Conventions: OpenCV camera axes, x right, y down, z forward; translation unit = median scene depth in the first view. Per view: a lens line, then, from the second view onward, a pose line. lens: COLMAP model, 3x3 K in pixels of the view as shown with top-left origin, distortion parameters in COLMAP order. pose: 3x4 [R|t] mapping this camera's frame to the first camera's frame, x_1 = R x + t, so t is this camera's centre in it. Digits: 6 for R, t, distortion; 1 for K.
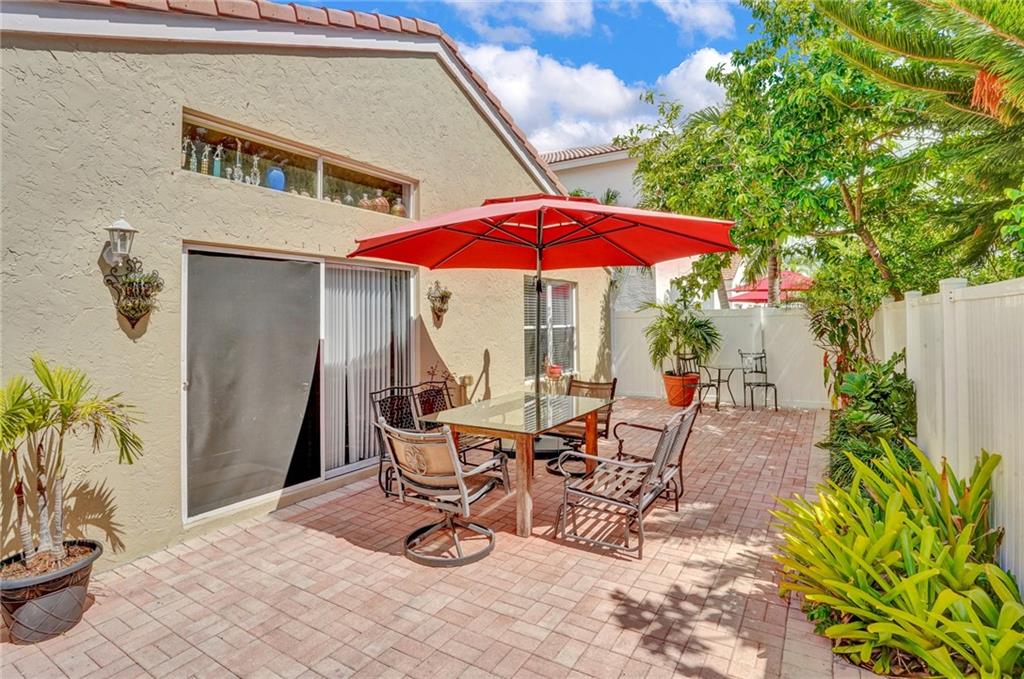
lens RADIAL K [[487.5, 0, 511.6], [0, 487.5, 296.9], [0, 0, 1]] dist [-0.036565, 0.000898]
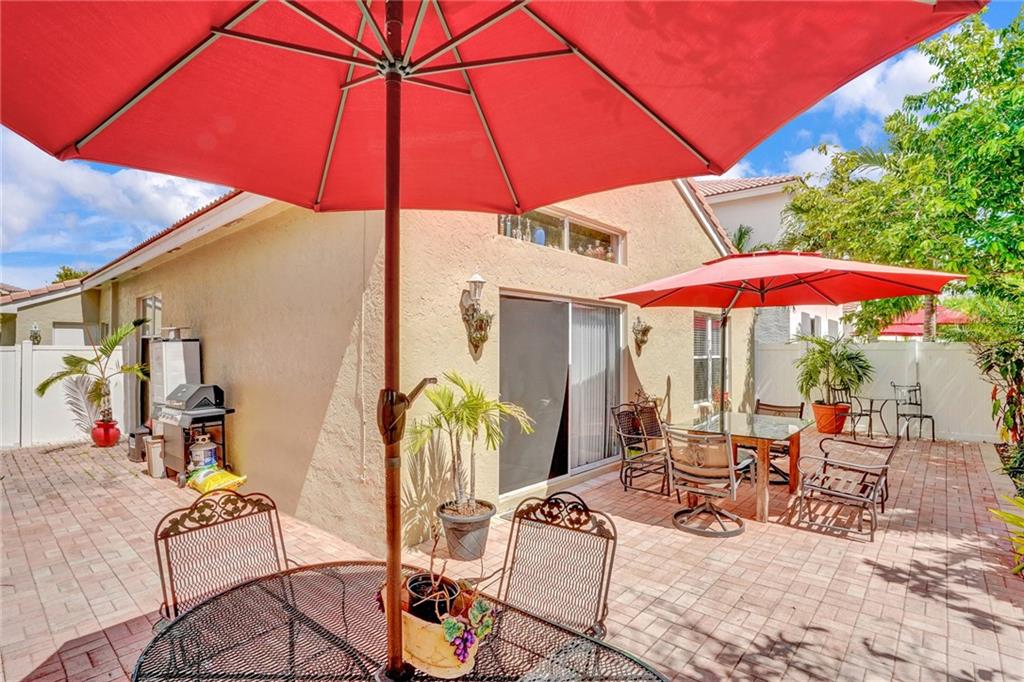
lens RADIAL K [[486.3, 0, 510.2], [0, 486.3, 334.9], [0, 0, 1]] dist [-0.055733, 0.020753]
pose [[0.986858, 0.009239, -0.161327, -0.312464], [-0.006569, 0.999833, 0.017075, -0.007200], [0.161458, -0.015791, 0.986753, -0.237599]]
